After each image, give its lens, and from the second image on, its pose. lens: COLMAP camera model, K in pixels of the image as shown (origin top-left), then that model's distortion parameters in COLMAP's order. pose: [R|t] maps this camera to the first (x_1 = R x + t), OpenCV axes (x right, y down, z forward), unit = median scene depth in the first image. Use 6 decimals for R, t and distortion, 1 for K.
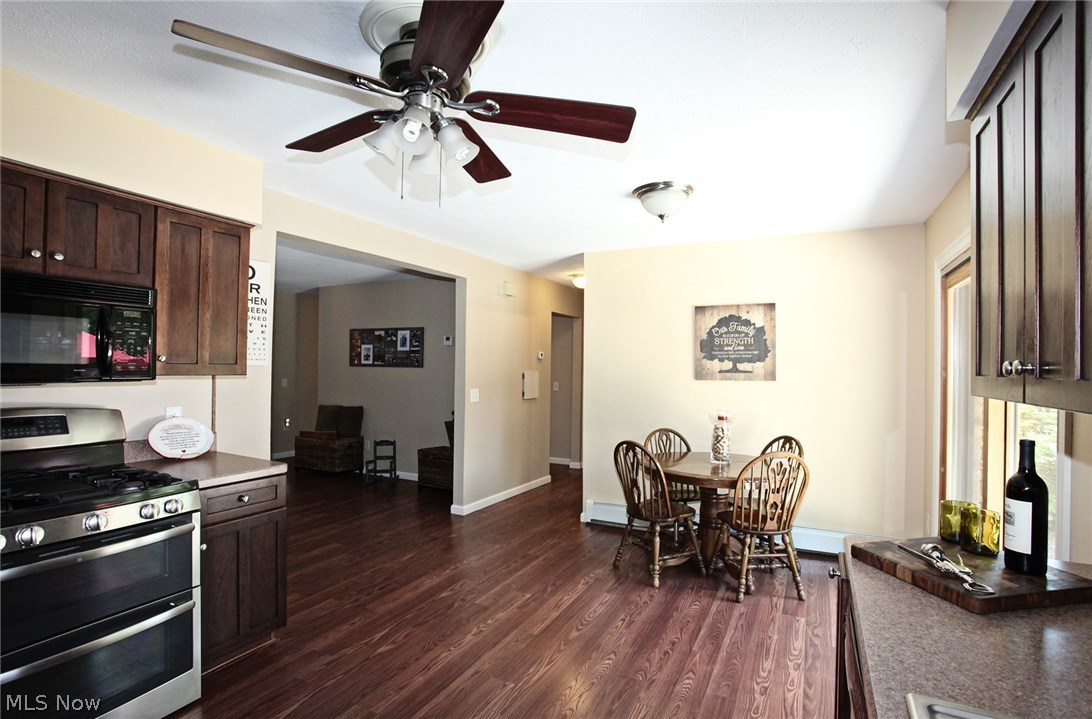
lens RADIAL K [[537.0, 0, 548.2], [0, 537.0, 364.3], [0, 0, 1]] dist [-0.047940, 0.009981]
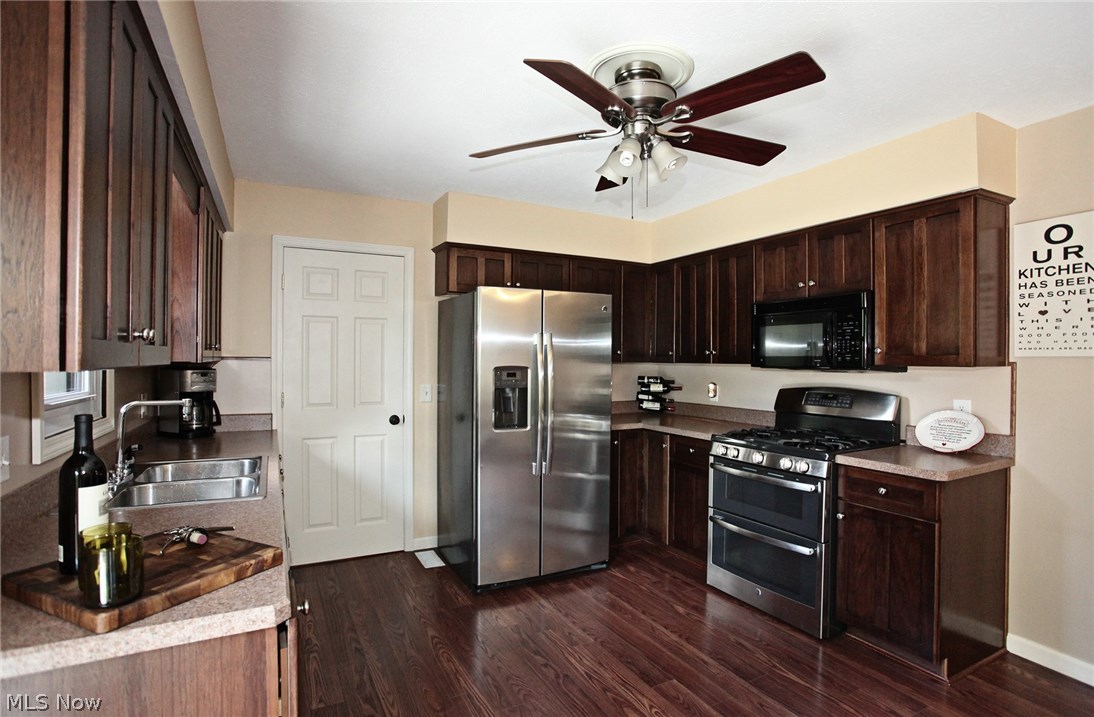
lens RADIAL K [[542.2, 0, 548.1], [0, 542.2, 358.7], [0, 0, 1]] dist [-0.065239, 0.007974]
pose [[-0.604788, -0.018361, -0.796175, 0.560780], [-0.010096, 0.999831, -0.015388, 0.029294], [0.796323, -0.001268, -0.604871, 1.049386]]
